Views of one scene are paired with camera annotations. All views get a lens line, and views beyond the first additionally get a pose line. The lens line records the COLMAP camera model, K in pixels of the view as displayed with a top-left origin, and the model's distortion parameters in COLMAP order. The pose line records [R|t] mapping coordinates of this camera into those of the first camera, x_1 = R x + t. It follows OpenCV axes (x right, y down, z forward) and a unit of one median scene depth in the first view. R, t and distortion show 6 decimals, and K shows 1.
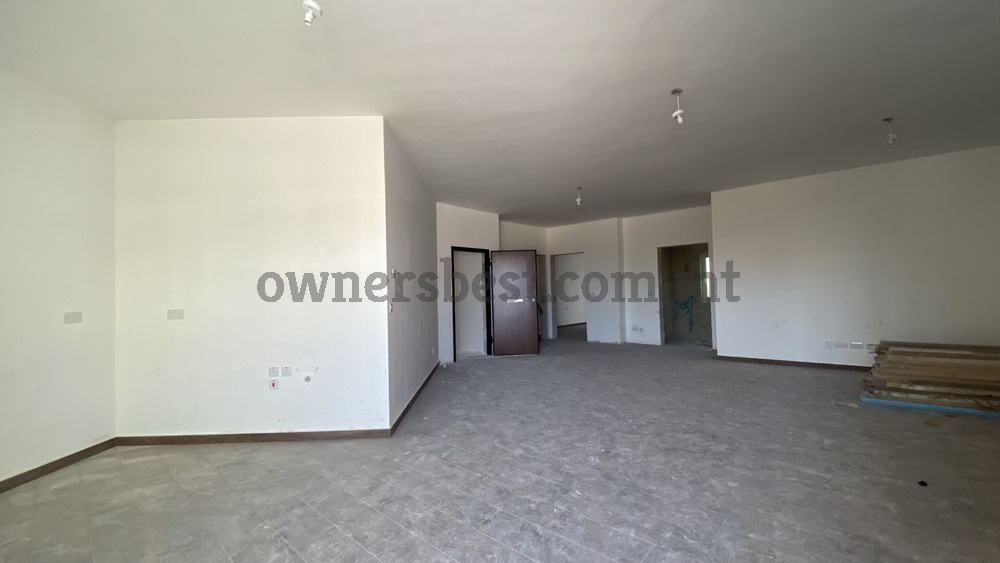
lens RADIAL K [[414.8, 0, 500.0], [0, 414.8, 281.5], [0, 0, 1]] dist [0.030888, -0.024991]
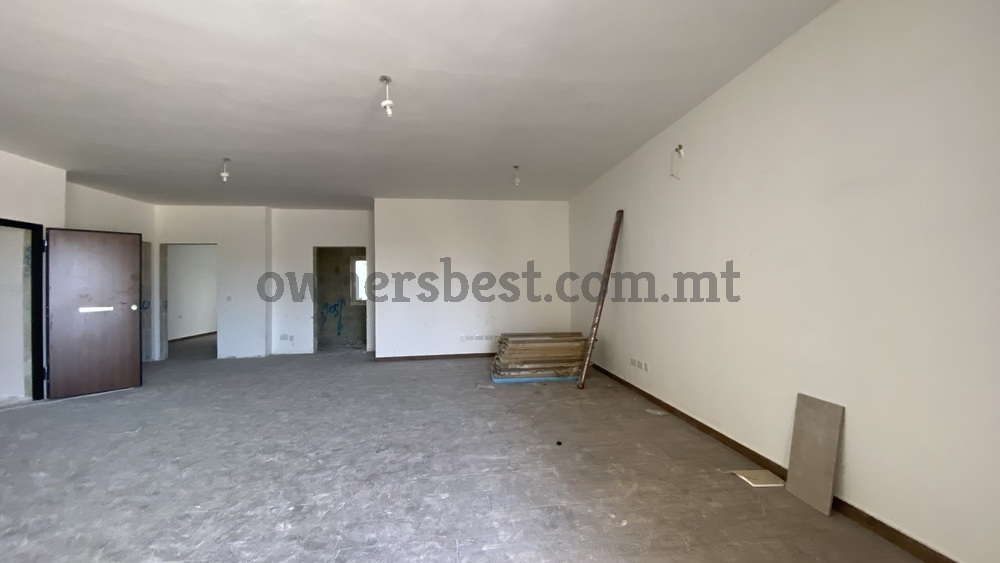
lens RADIAL K [[414.8, 0, 500.0], [0, 414.8, 281.5], [0, 0, 1]] dist [0.030888, -0.024991]
pose [[0.660273, 0.020888, 0.750735, -0.063602], [-0.019247, 0.999755, -0.010888, -0.003629], [-0.750779, -0.007261, 0.660514, 0.170720]]
